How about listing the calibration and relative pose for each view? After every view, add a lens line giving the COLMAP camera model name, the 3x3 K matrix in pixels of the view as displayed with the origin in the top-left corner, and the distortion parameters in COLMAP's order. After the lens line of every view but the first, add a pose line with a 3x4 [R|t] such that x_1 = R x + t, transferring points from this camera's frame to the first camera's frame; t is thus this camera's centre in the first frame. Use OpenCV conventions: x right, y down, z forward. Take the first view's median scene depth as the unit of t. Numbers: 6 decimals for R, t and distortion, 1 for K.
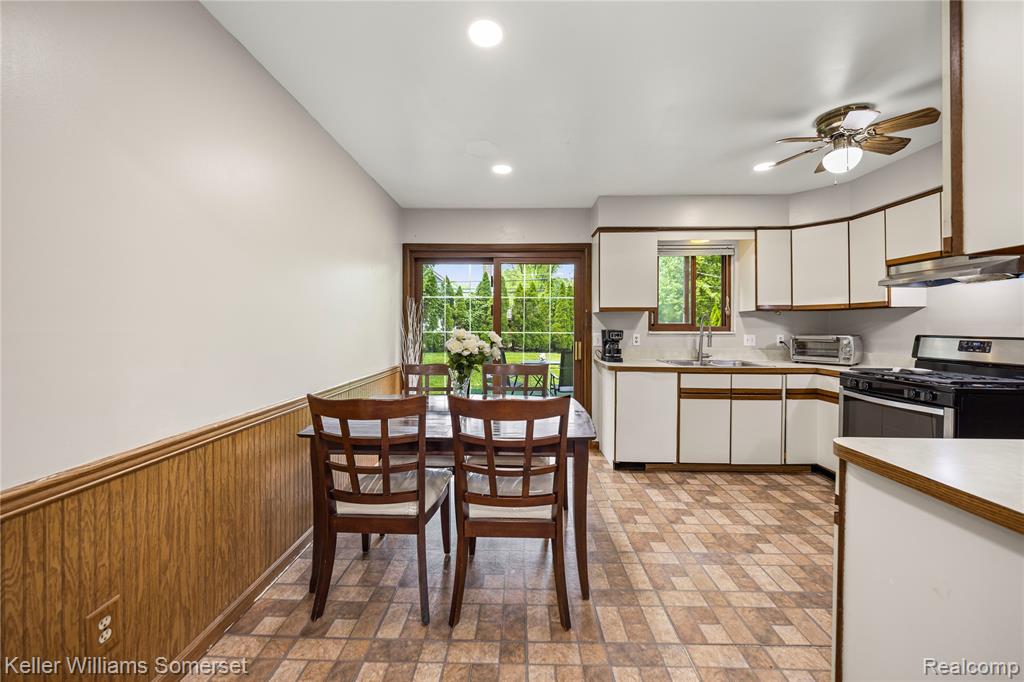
lens RADIAL K [[391.4, 0, 516.5], [0, 391.4, 324.2], [0, 0, 1]] dist [0.013562, -0.001310]
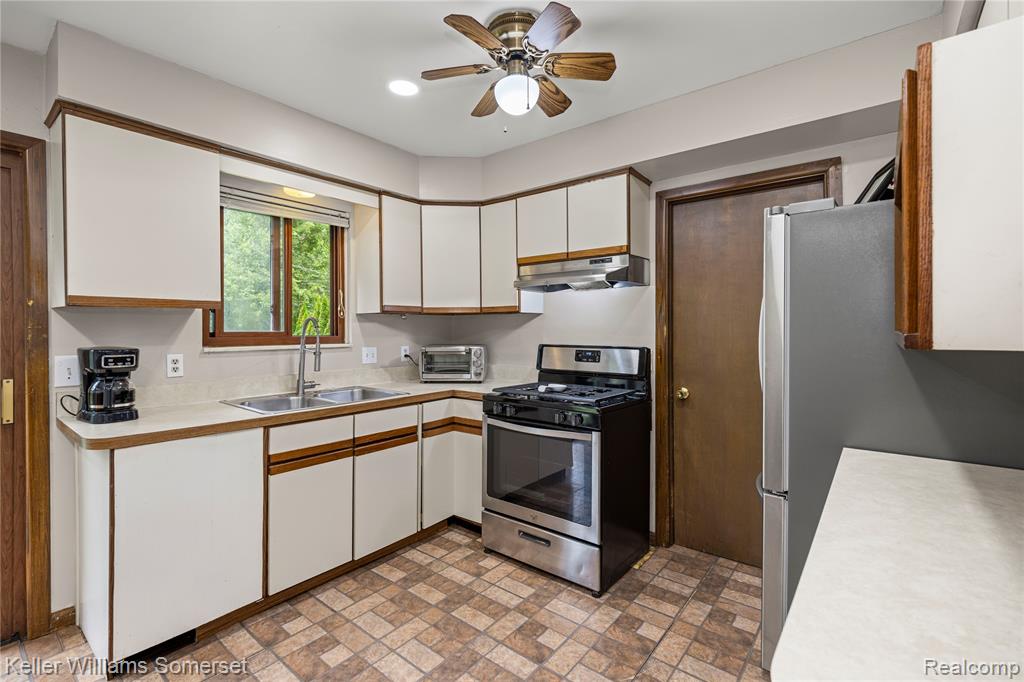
lens RADIAL K [[456.5, 0, 514.6], [0, 456.5, 332.7], [0, 0, 1]] dist [-0.003493, -0.002546]
pose [[0.615621, -0.011143, 0.787963, 0.134461], [-0.001052, 0.999888, 0.014962, -0.013077], [-0.788041, -0.010040, 0.615540, 0.351342]]
